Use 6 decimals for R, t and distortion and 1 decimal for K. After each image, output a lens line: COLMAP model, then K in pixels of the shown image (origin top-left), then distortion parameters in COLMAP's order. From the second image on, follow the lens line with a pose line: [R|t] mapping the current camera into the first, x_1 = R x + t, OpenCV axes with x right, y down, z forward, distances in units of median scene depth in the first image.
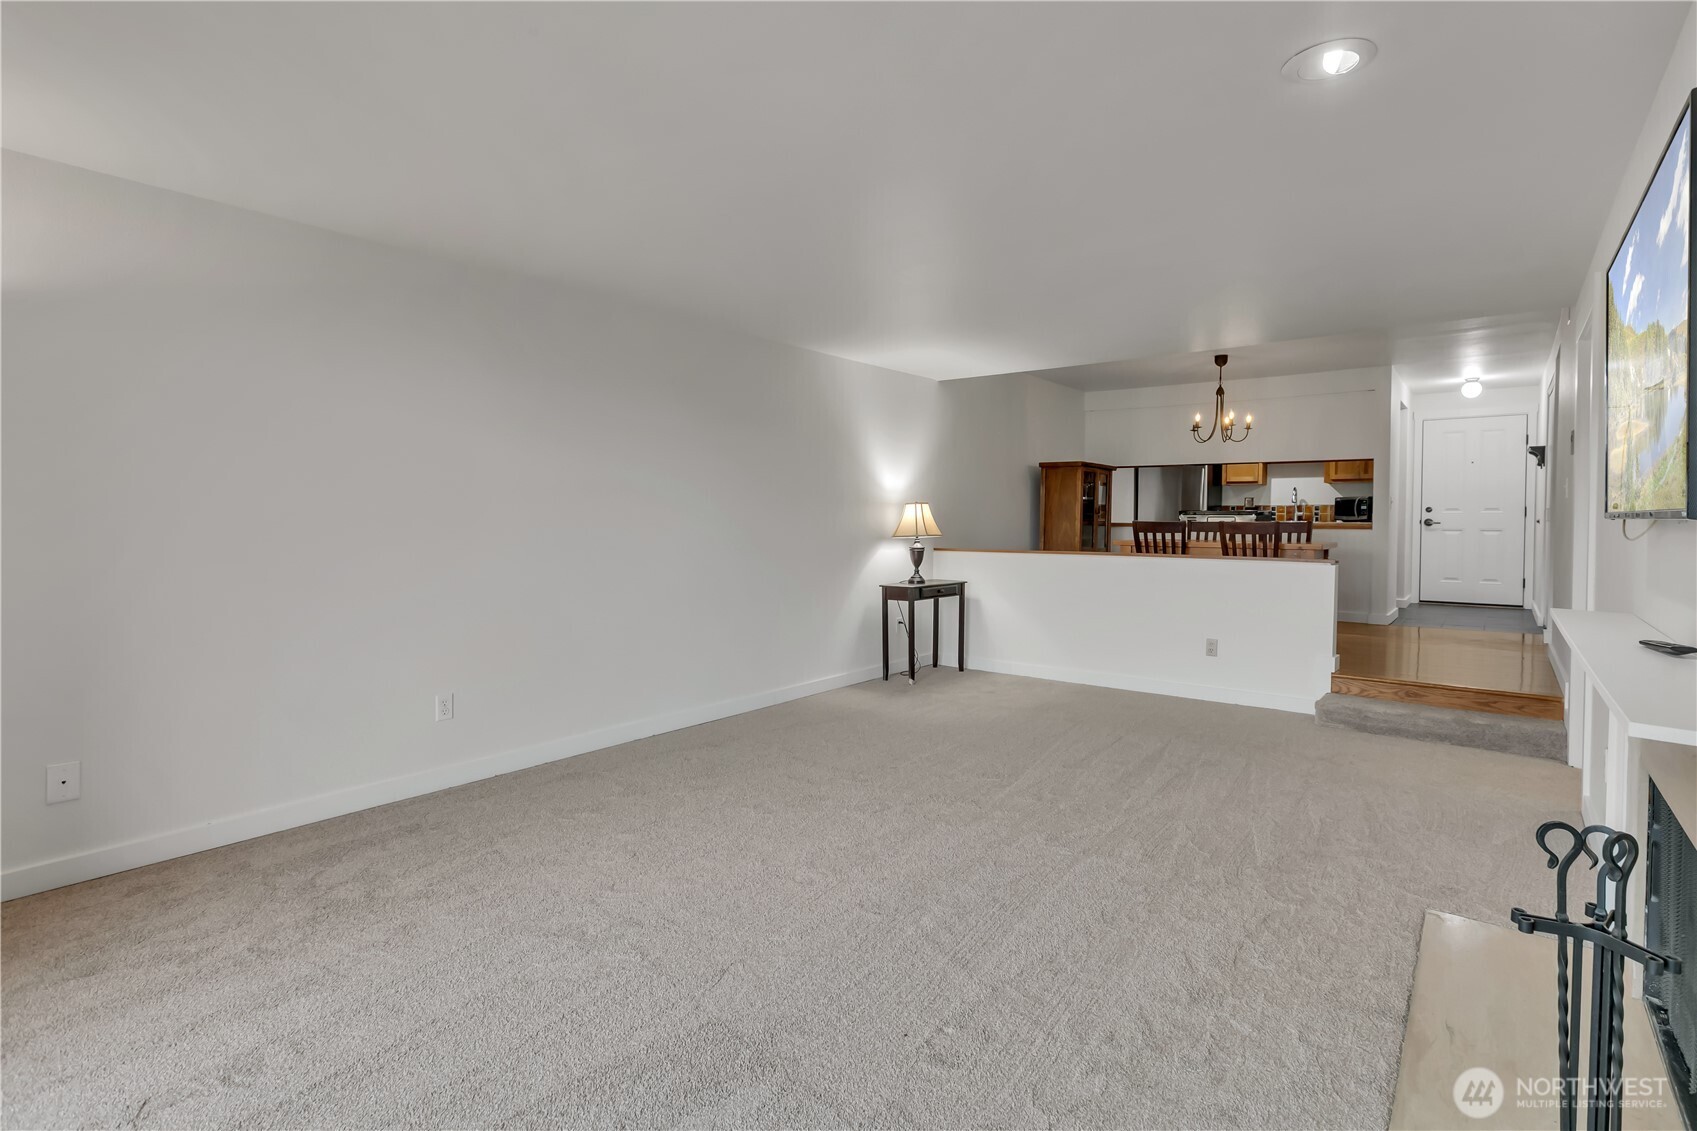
lens RADIAL K [[811.9, 0, 875.1], [0, 811.9, 555.7], [0, 0, 1]] dist [-0.000059, 0.000336]
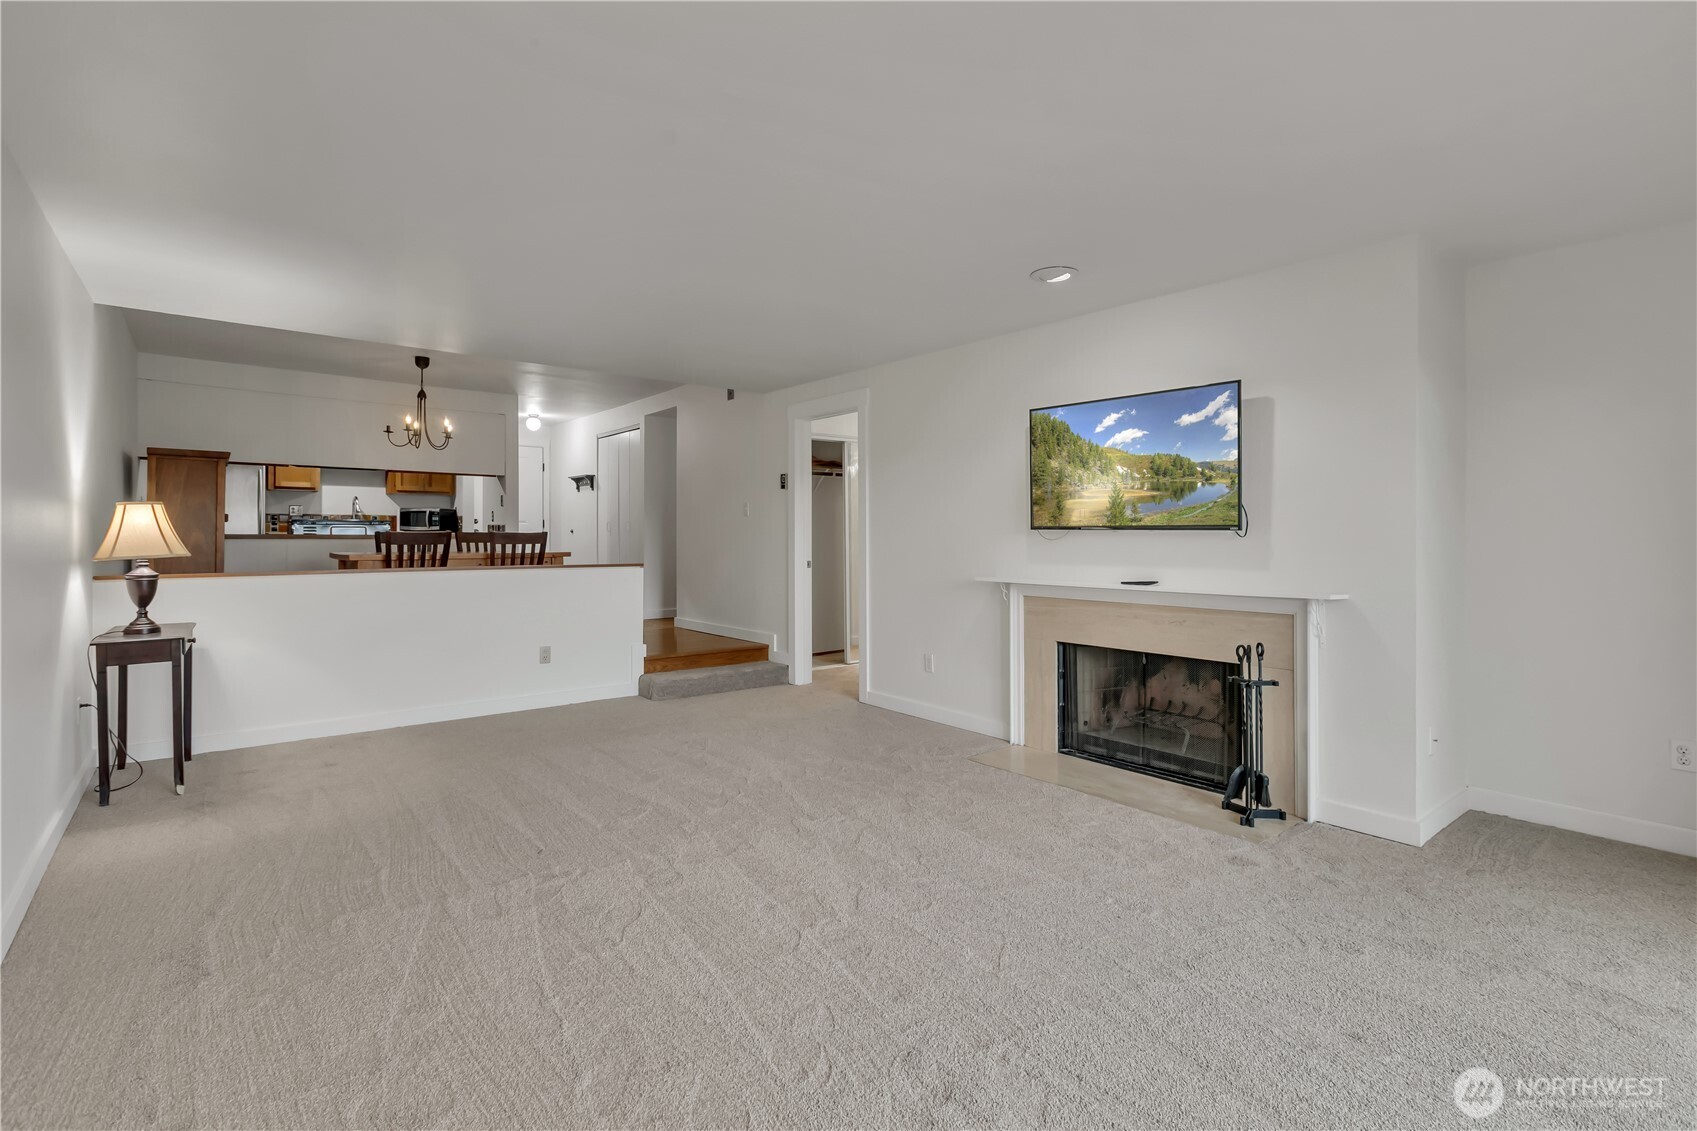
lens RADIAL K [[796.9, 0, 847.2], [0, 796.9, 540.9], [0, 0, 1]] dist [0.002392, 0.000778]
pose [[0.234875, -0.013124, 0.971937, -0.376587], [0.042051, 0.999110, 0.003329, -0.014272], [-0.971116, 0.040089, 0.235217, 0.309746]]
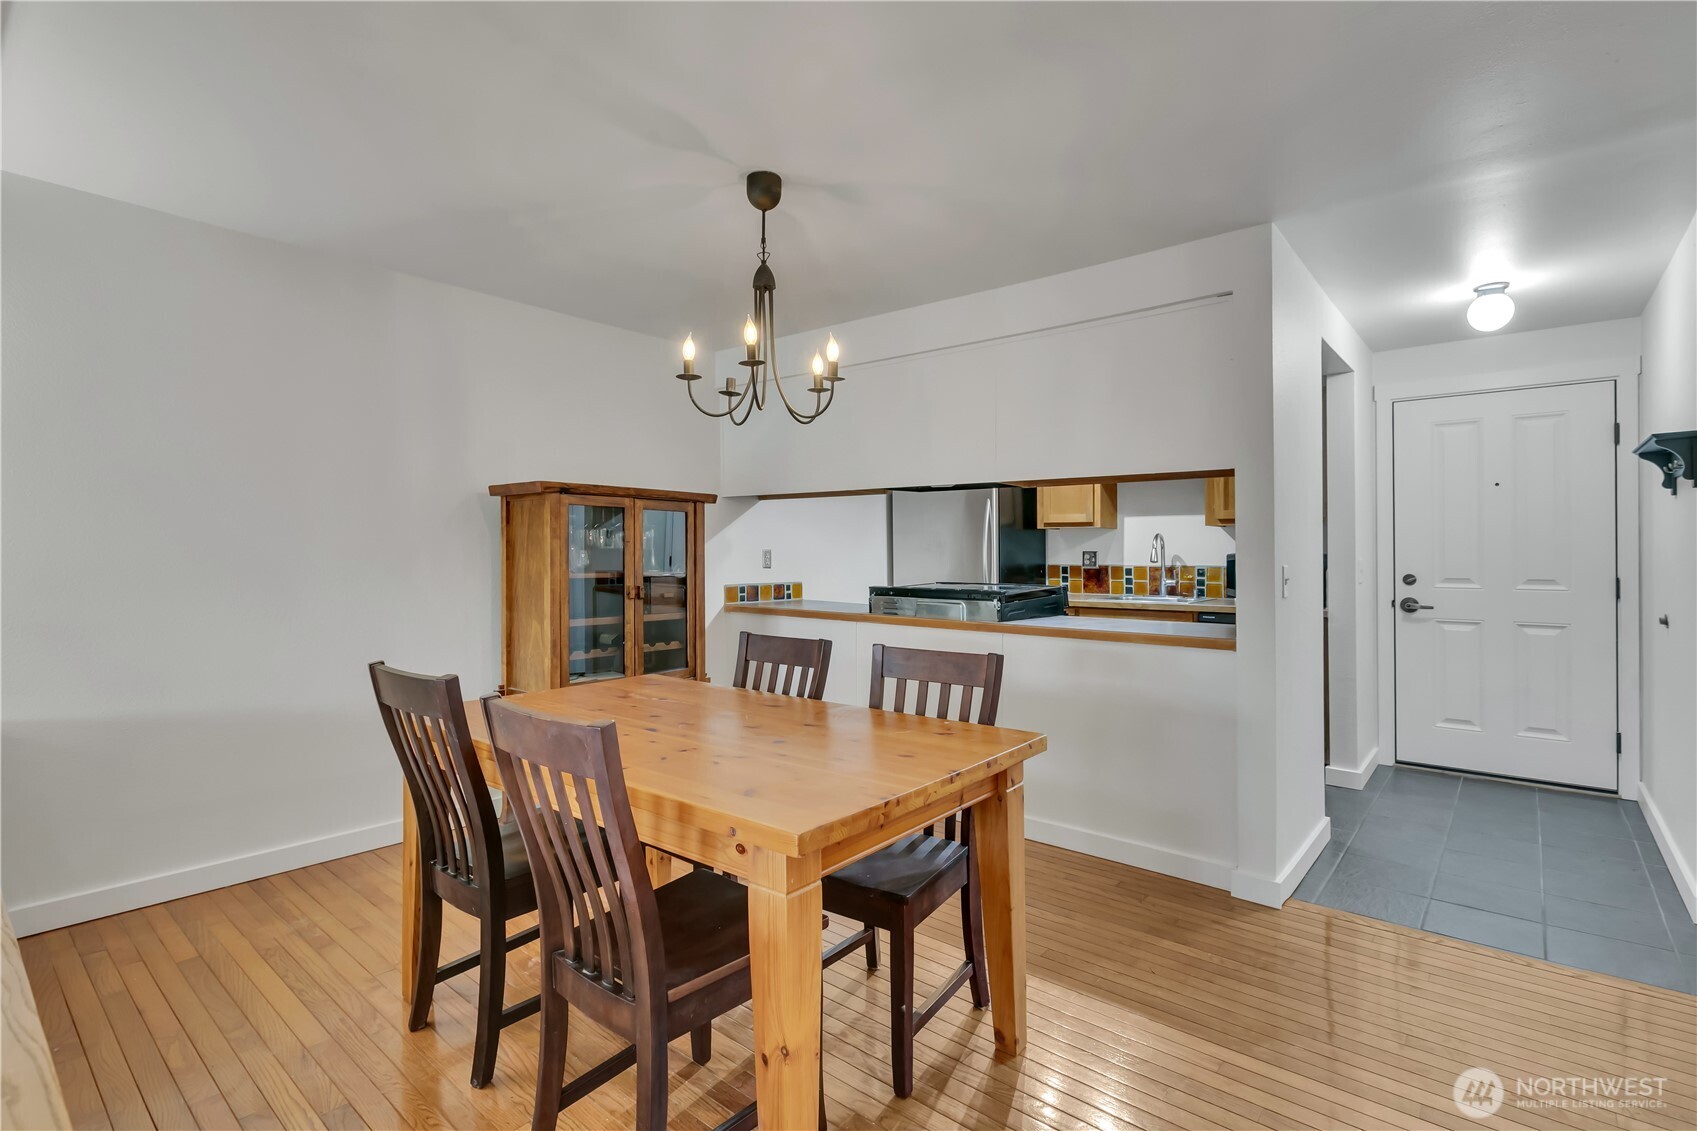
lens RADIAL K [[790.2, 0, 884.3], [0, 790.2, 561.8], [0, 0, 1]] dist [0.001500, 0.000231]
pose [[0.999514, -0.002858, -0.031042, 0.507414], [0.001871, 0.999494, -0.031758, -0.070717], [0.031117, 0.031685, 0.999013, 0.684554]]
